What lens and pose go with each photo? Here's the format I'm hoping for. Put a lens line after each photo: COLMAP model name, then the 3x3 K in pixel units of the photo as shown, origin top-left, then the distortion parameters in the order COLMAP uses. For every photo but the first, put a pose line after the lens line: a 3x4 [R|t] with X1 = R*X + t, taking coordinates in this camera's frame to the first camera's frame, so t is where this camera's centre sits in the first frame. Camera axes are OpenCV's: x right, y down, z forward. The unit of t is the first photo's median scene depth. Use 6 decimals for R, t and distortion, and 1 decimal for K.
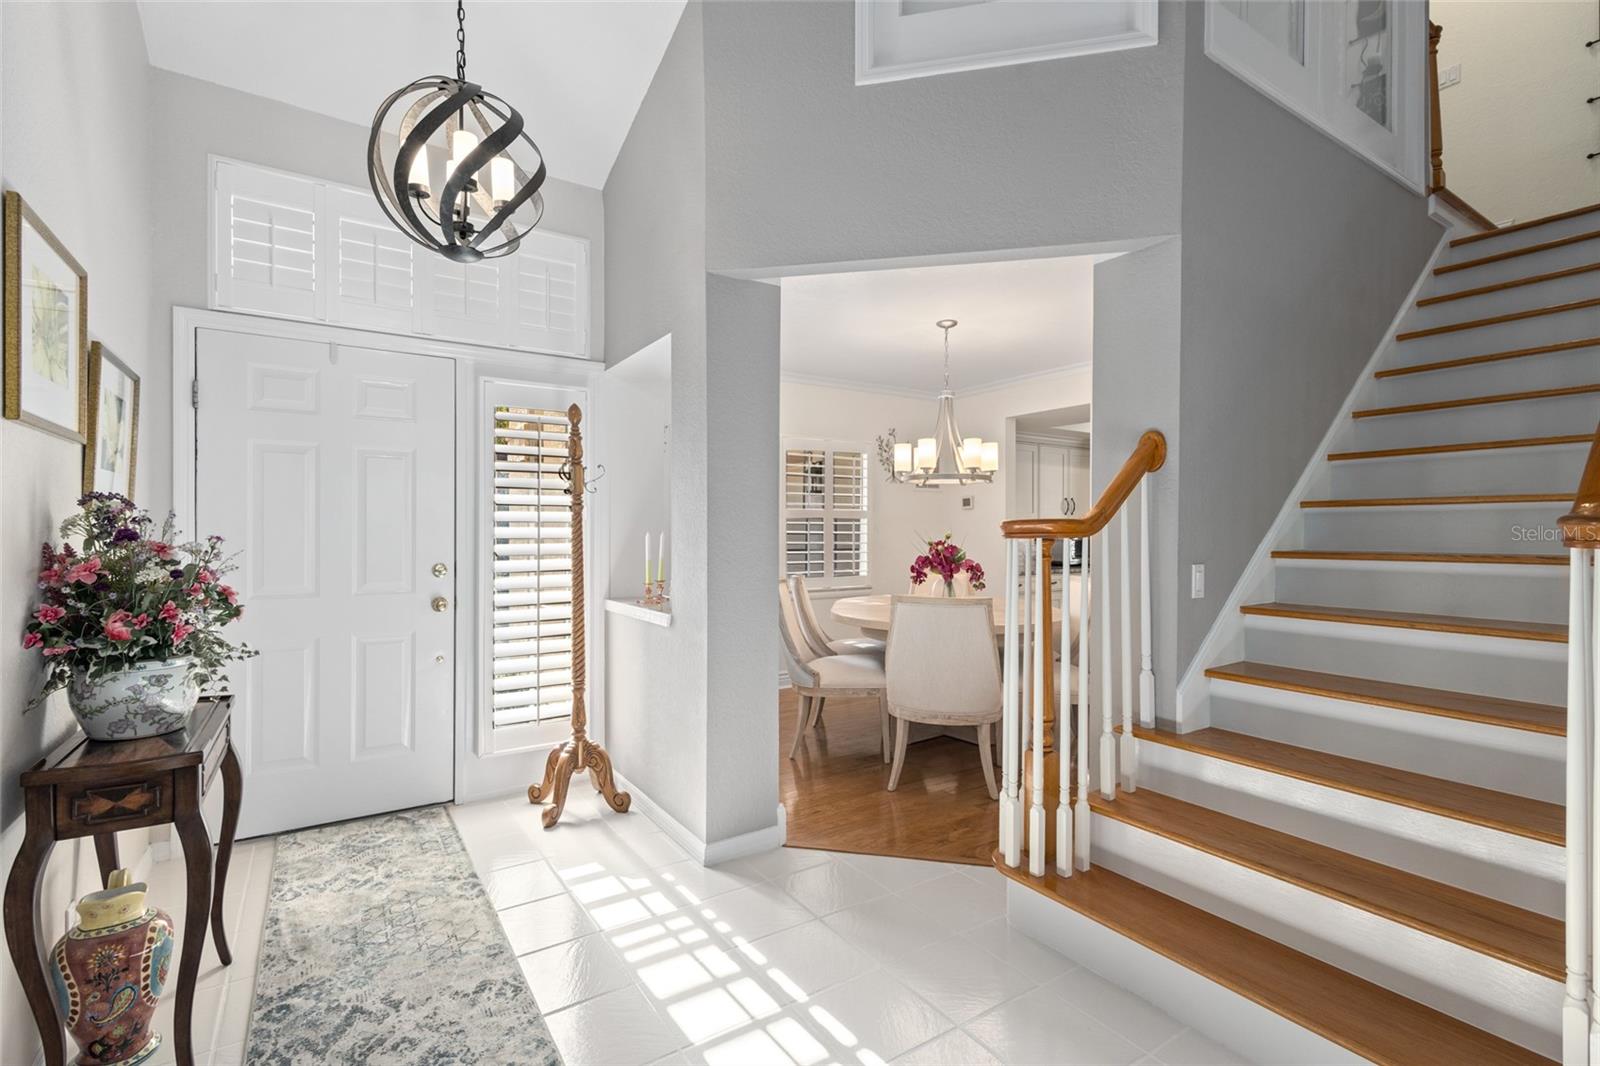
lens RADIAL K [[745.3, 0, 793.3], [0, 745.3, 532.1], [0, 0, 1]] dist [-0.000677, 0.000174]
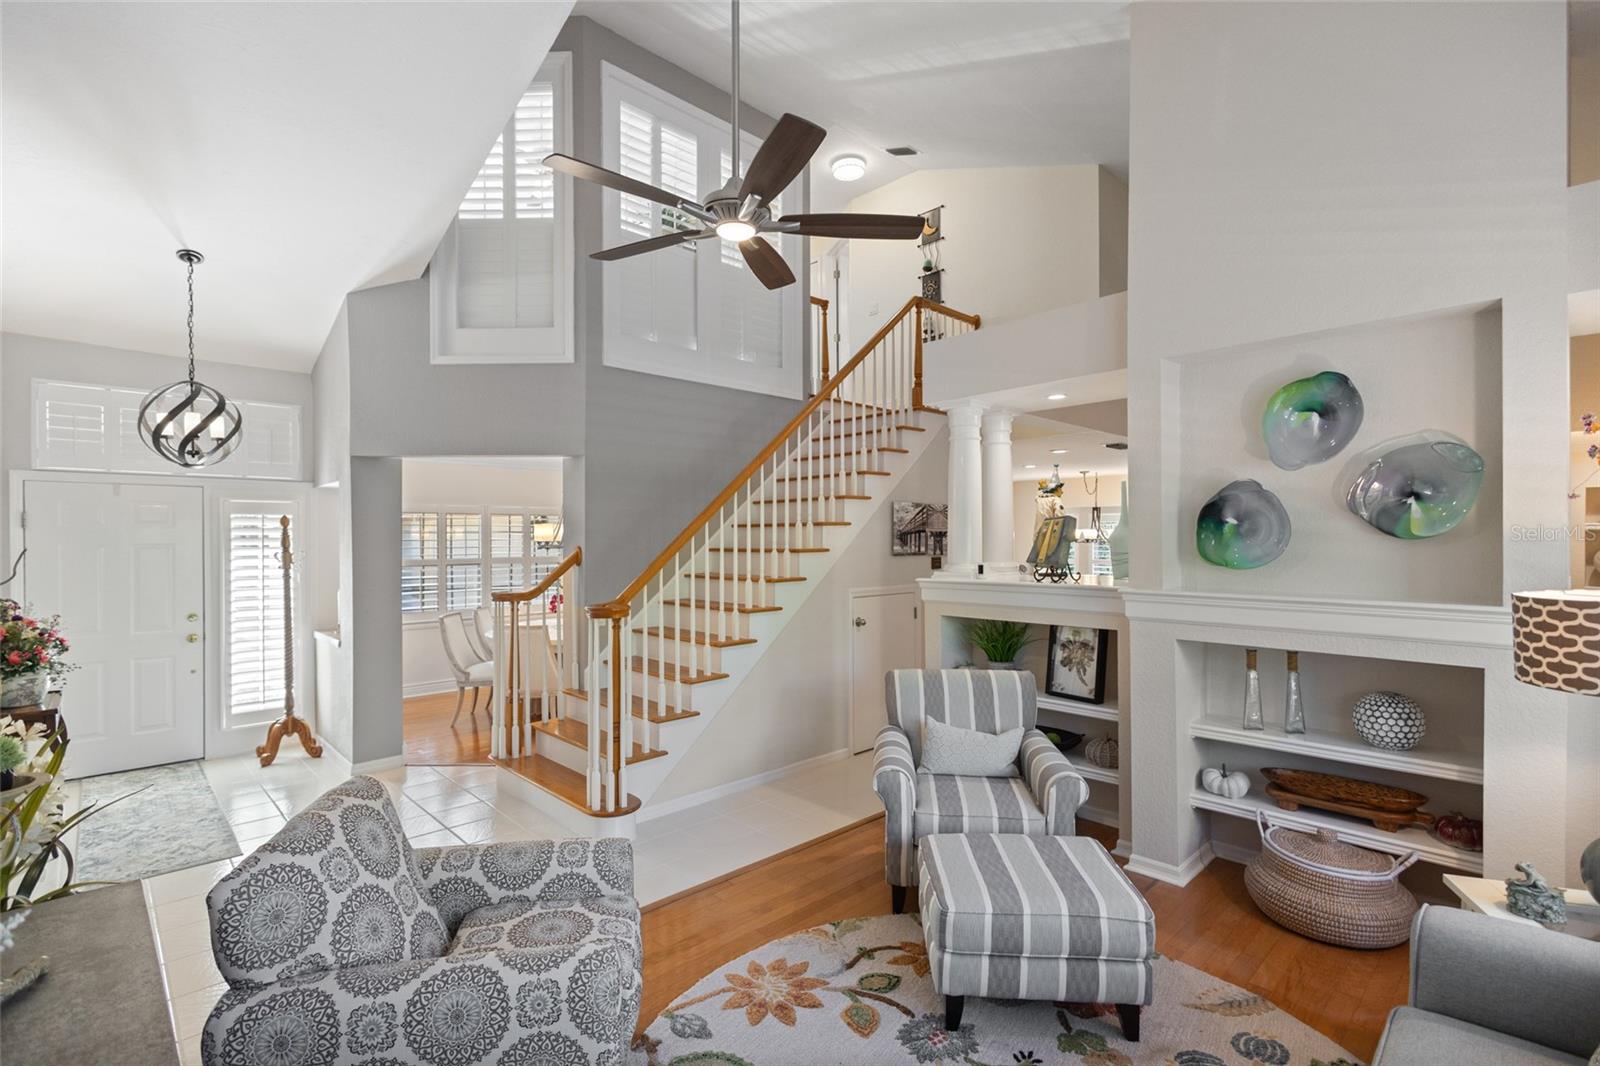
lens RADIAL K [[745.3, 0, 803.7], [0, 745.3, 540.7], [0, 0, 1]] dist [-0.000677, 0.000174]
pose [[0.980250, -0.005074, 0.197699, 0.391591], [0.004772, 0.999987, 0.002006, -0.086251], [-0.197707, -0.001024, 0.980261, -0.657824]]
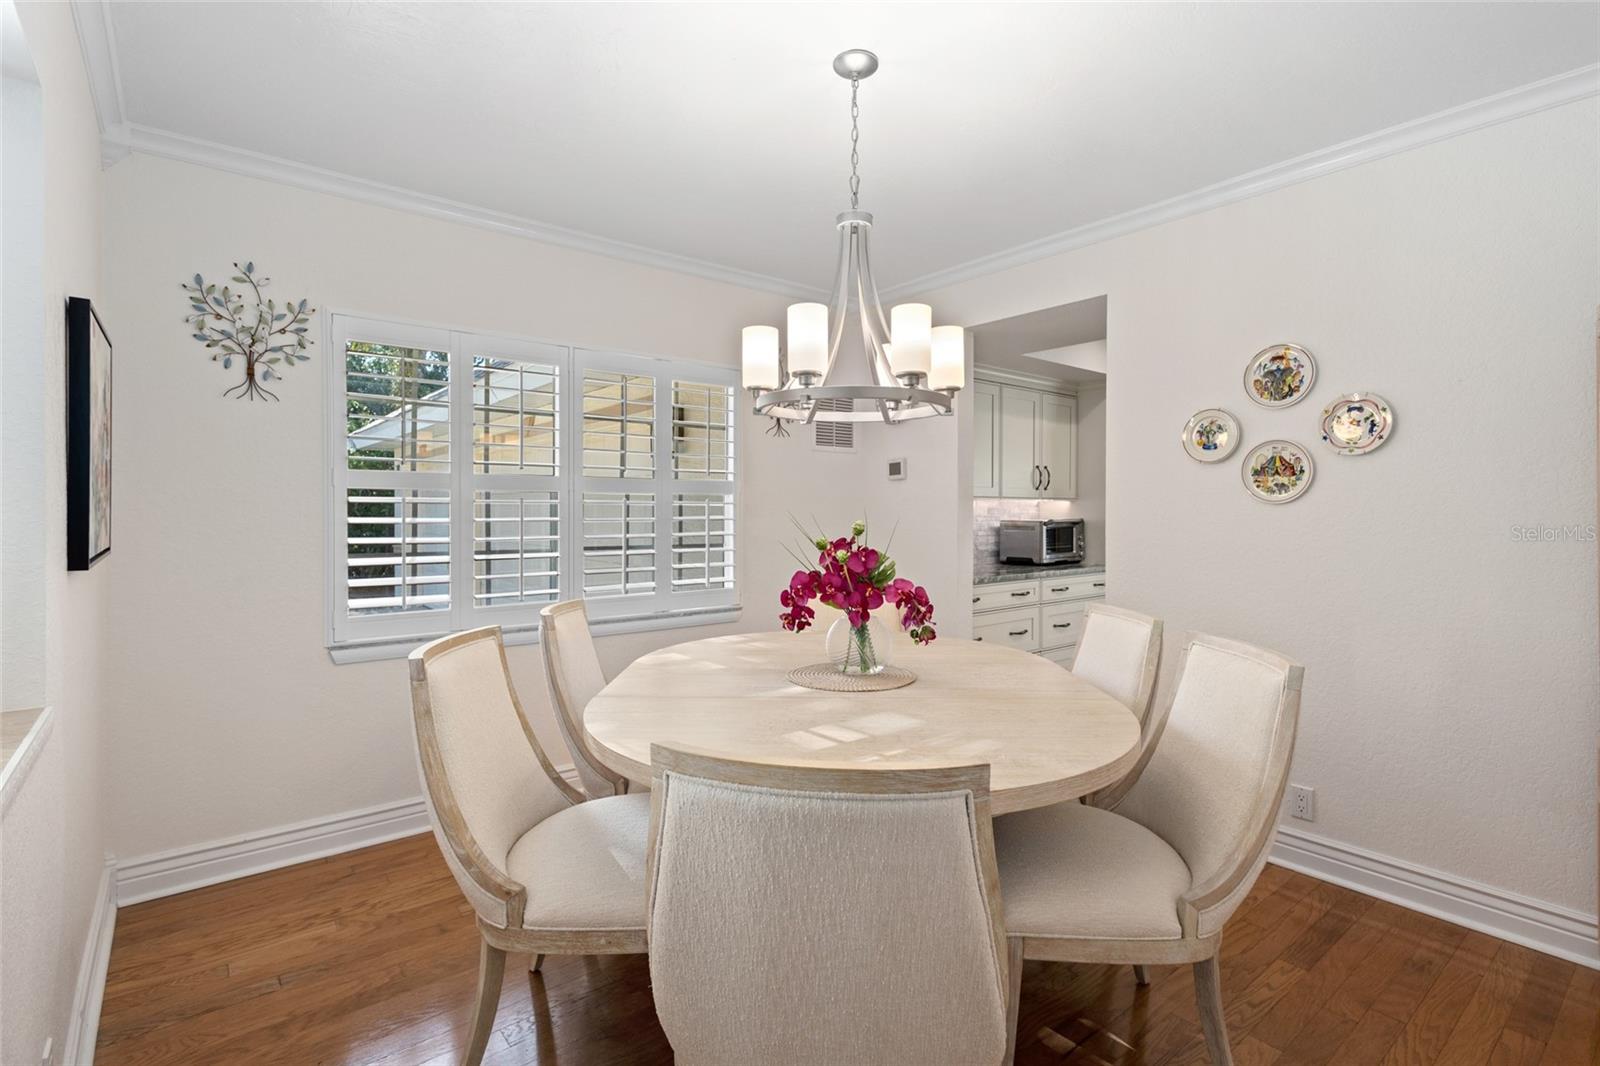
lens RADIAL K [[745.3, 0, 810.7], [0, 745.3, 525.8], [0, 0, 1]] dist [-0.000677, 0.000174]
pose [[0.992918, -0.002926, 0.118767, 0.126513], [0.000759, 0.999832, 0.018290, -0.005552], [-0.118800, -0.018070, 0.992754, 0.557058]]
